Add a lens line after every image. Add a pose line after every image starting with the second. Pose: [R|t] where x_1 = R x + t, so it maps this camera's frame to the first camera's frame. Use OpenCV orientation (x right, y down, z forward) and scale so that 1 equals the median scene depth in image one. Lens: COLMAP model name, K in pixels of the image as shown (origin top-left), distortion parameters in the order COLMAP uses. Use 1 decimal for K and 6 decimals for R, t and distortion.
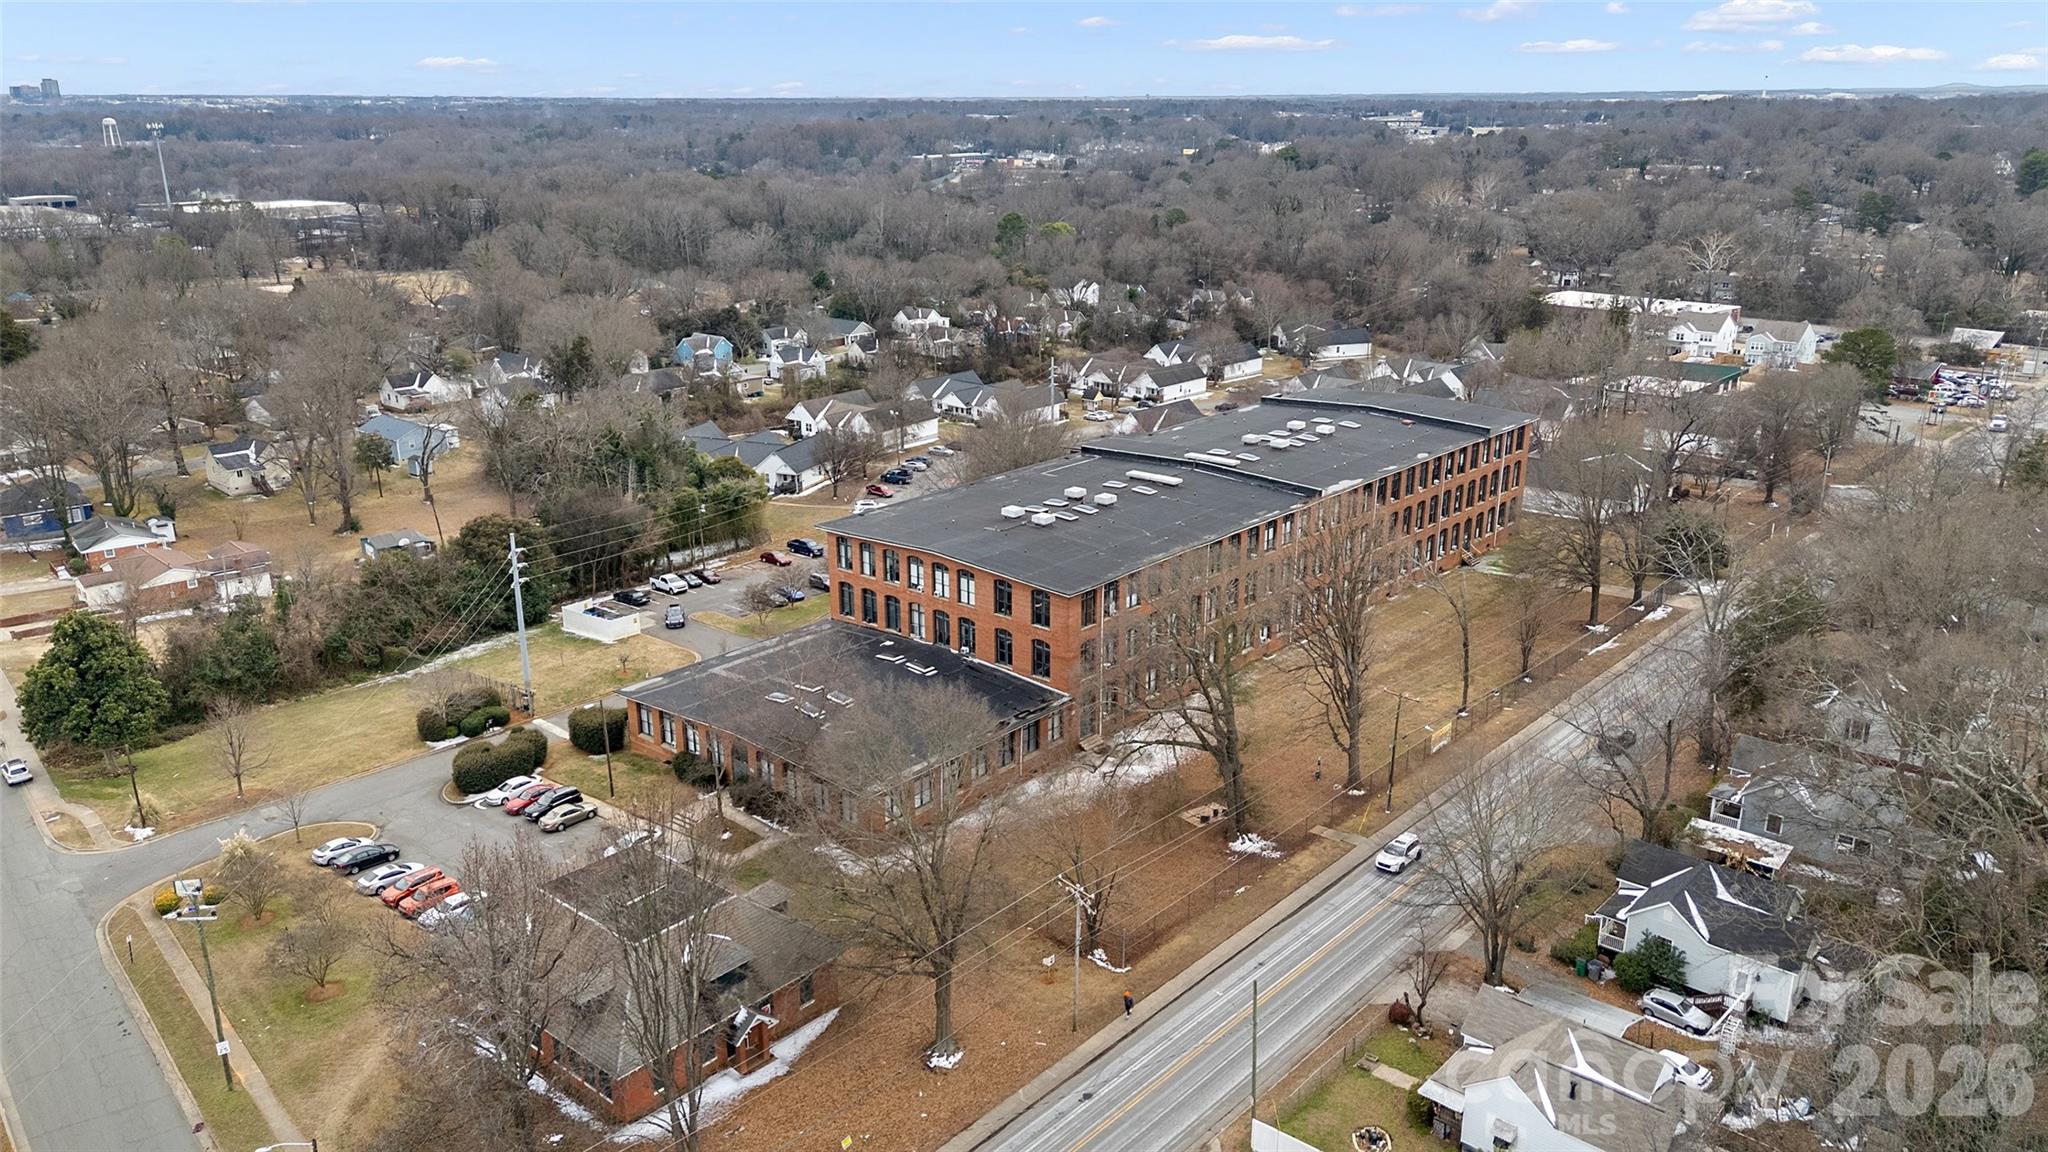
lens RADIAL K [[1495.9, 0, 1025.2], [0, 1495.9, 560.6], [0, 0, 1]] dist [0.093798, -0.095396]
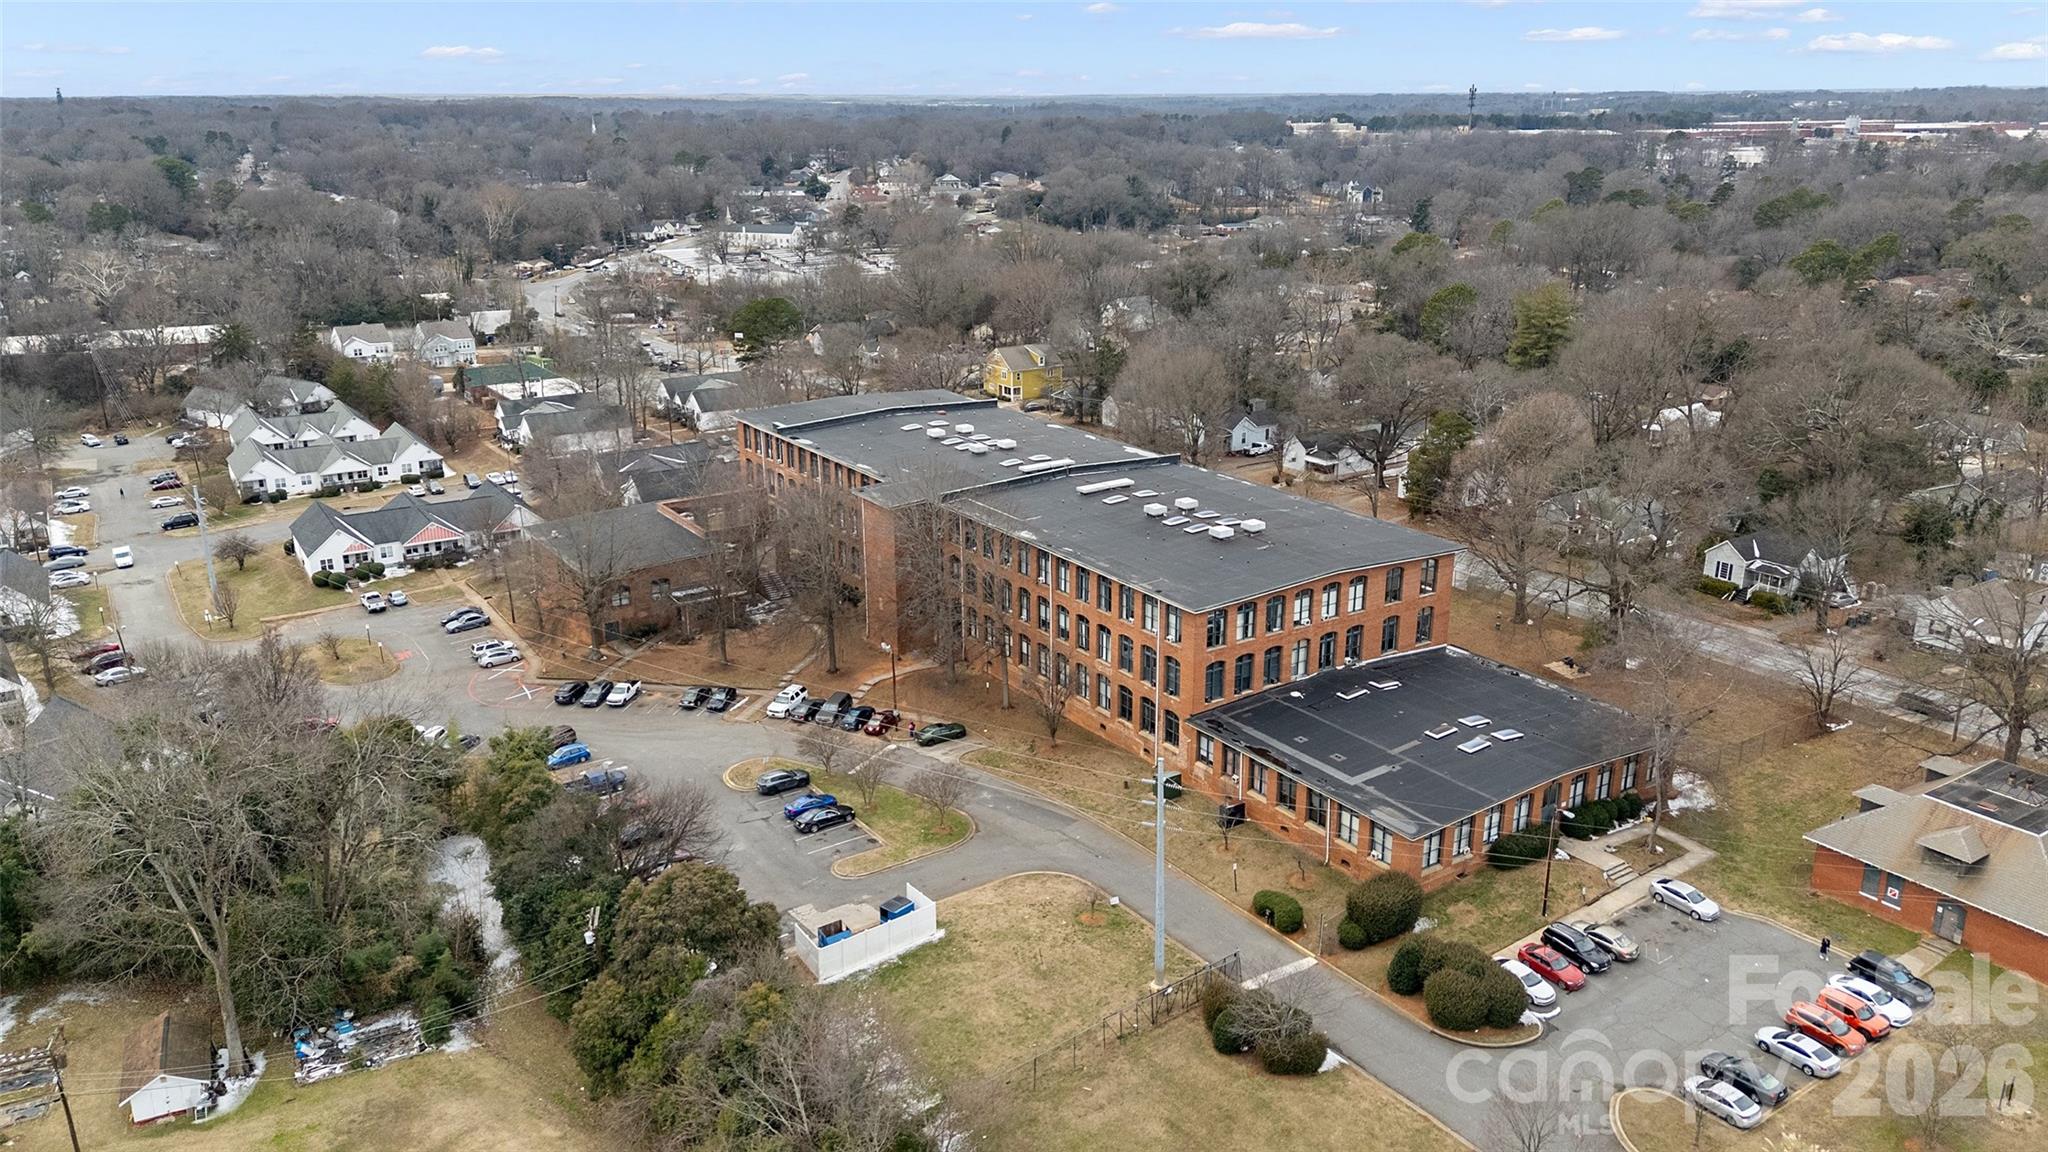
lens RADIAL K [[1495.9, 0, 1025.2], [0, 1495.9, 560.6], [0, 0, 1]] dist [0.093798, -0.095396]
pose [[0.267841, -0.285831, 0.920088, -0.983337], [0.289103, 0.934816, 0.206248, -0.264651], [-0.919065, 0.210759, 0.333016, 0.860690]]
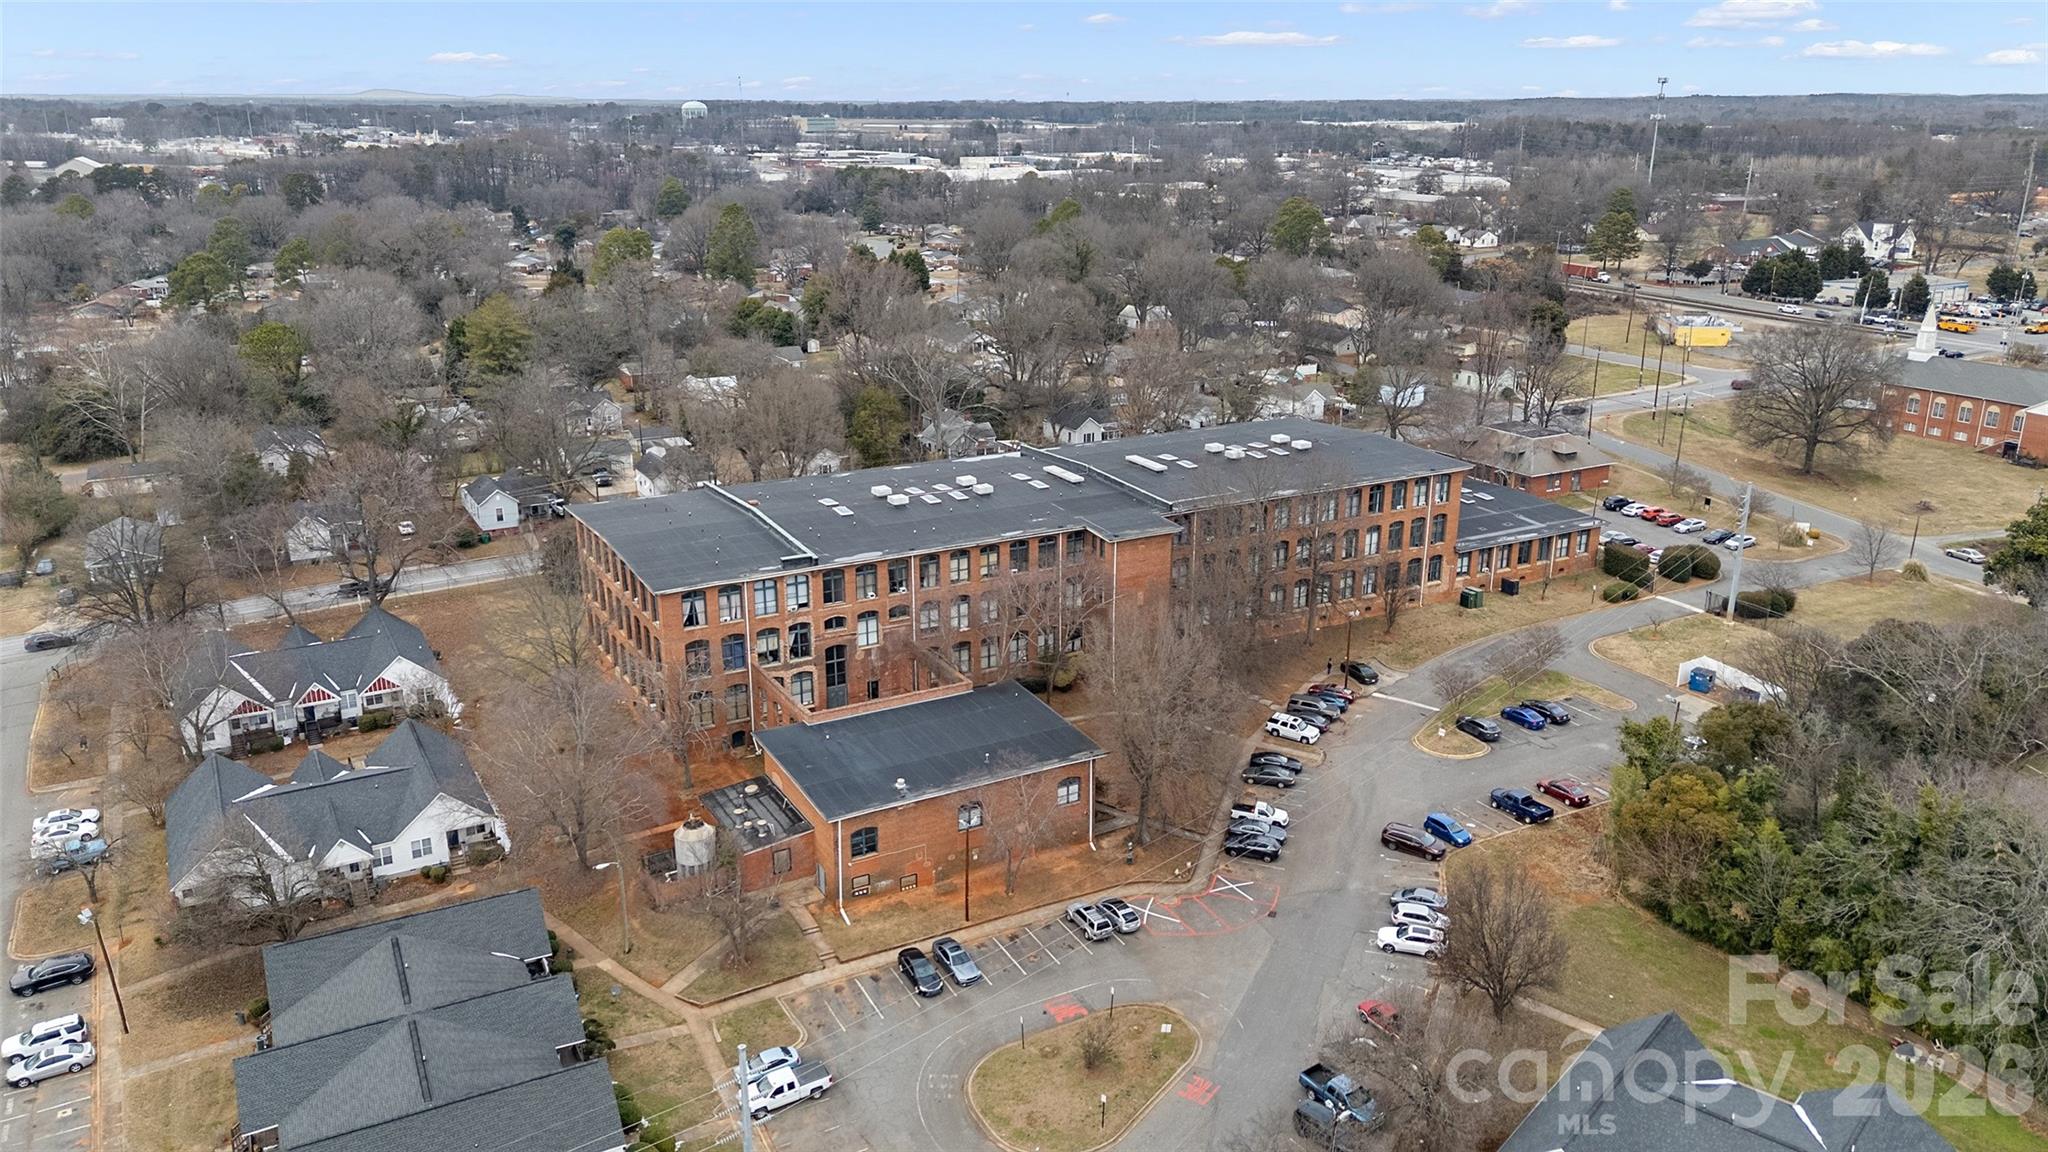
lens RADIAL K [[1495.9, 0, 1025.2], [0, 1495.9, 560.6], [0, 0, 1]] dist [0.093798, -0.095396]
pose [[-0.936655, -0.102100, 0.335041, -0.228934], [0.105838, 0.829346, 0.548620, -0.685751], [-0.333879, 0.549328, -0.766005, 2.194620]]
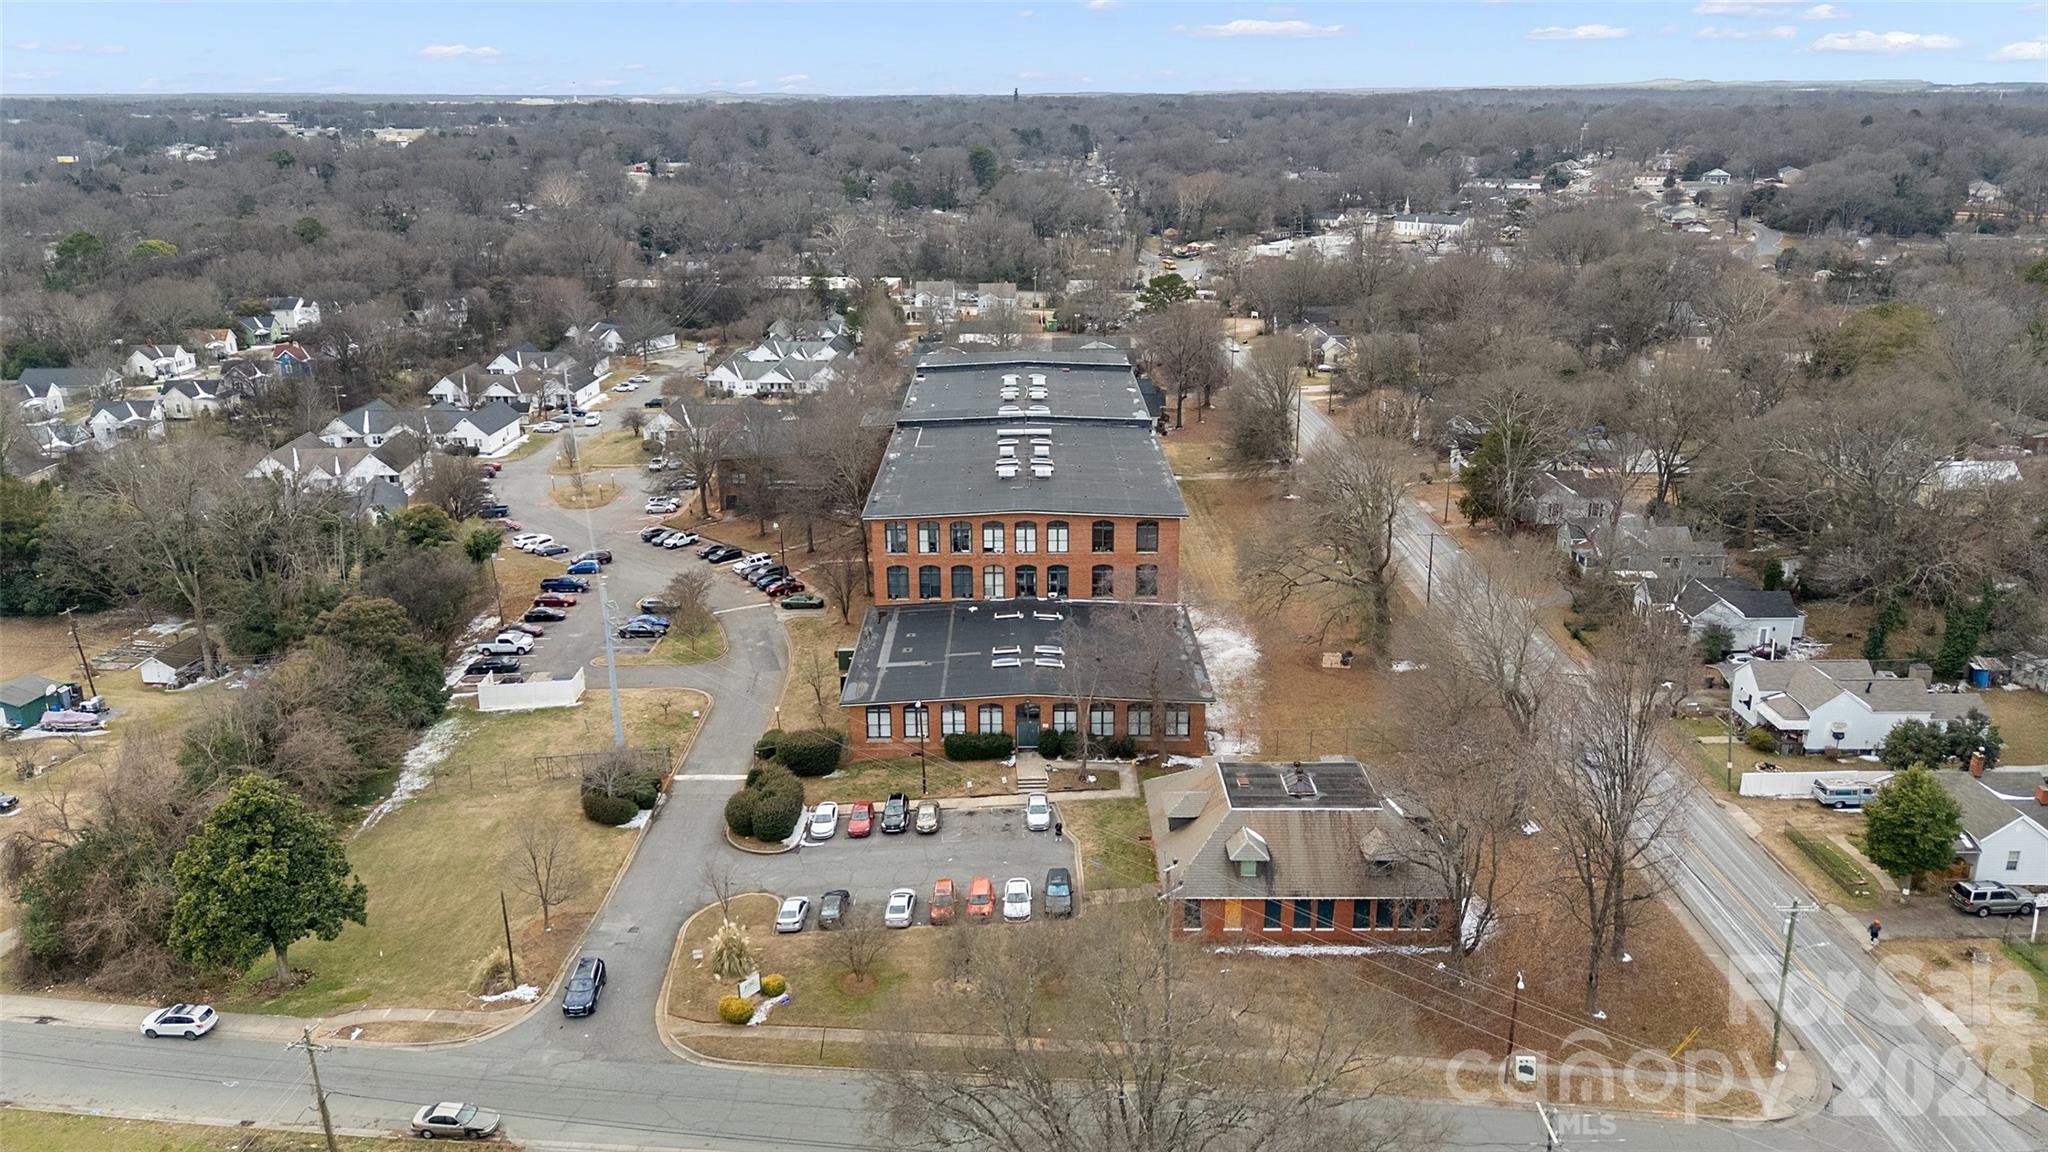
lens RADIAL K [[1486.1, 0, 1024.0], [0, 1486.1, 576.0], [0, 0, 1]] dist [0.100828, -0.092972]
pose [[0.755075, -0.205678, 0.622542, -0.738880], [0.199973, 0.976523, 0.080083, -0.045919], [-0.624398, 0.064022, 0.778478, 0.164112]]
